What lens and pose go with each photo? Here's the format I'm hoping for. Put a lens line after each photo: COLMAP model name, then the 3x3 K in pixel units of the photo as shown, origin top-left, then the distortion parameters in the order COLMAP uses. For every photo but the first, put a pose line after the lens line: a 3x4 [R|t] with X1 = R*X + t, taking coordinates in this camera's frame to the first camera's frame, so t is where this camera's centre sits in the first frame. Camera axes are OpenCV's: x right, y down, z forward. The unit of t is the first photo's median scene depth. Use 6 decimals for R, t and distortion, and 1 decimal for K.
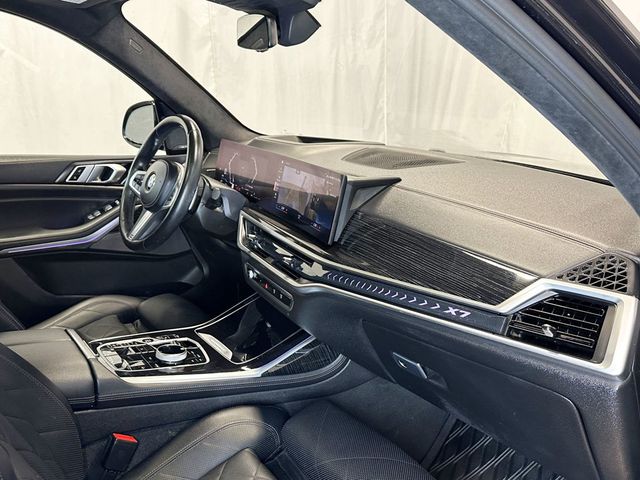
lens RADIAL K [[588.6, 0, 317.2], [0, 588.6, 243.2], [0, 0, 1]] dist [0.147841, -0.328645]
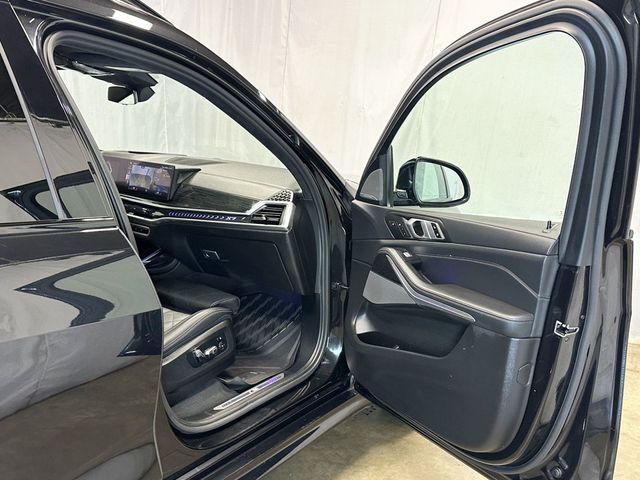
lens RADIAL K [[588.6, 0, 317.2], [0, 588.6, 243.2], [0, 0, 1]] dist [0.147841, -0.328645]
pose [[0.933123, -0.049363, 0.356153, -0.175131], [0.067428, 0.996982, -0.038479, 0.196804], [-0.353179, 0.059920, 0.933635, -0.801629]]
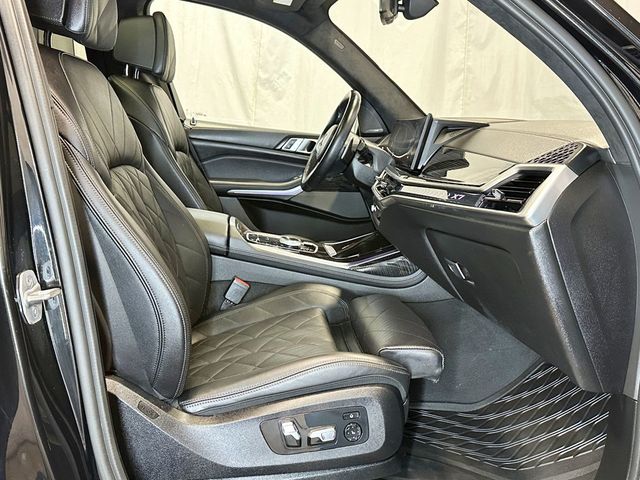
lens RADIAL K [[588.6, 0, 317.2], [0, 588.6, 243.2], [0, 0, 1]] dist [0.147841, -0.328645]
pose [[0.878395, 0.115513, -0.463766, 0.332497], [-0.160031, 0.985426, -0.057661, 0.194954], [0.450347, 0.124866, 0.884079, -0.128559]]
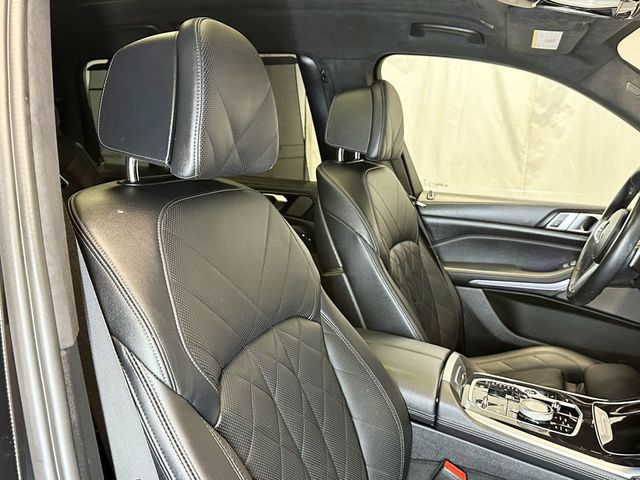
lens RADIAL K [[588.6, 0, 317.2], [0, 588.6, 243.2], [0, 0, 1]] dist [0.147841, -0.328645]
pose [[0.572420, 0.122153, -0.810810, 0.205495], [-0.207779, 0.978176, 0.000678, 0.004034], [0.793198, 0.168081, 0.585309, 0.123458]]
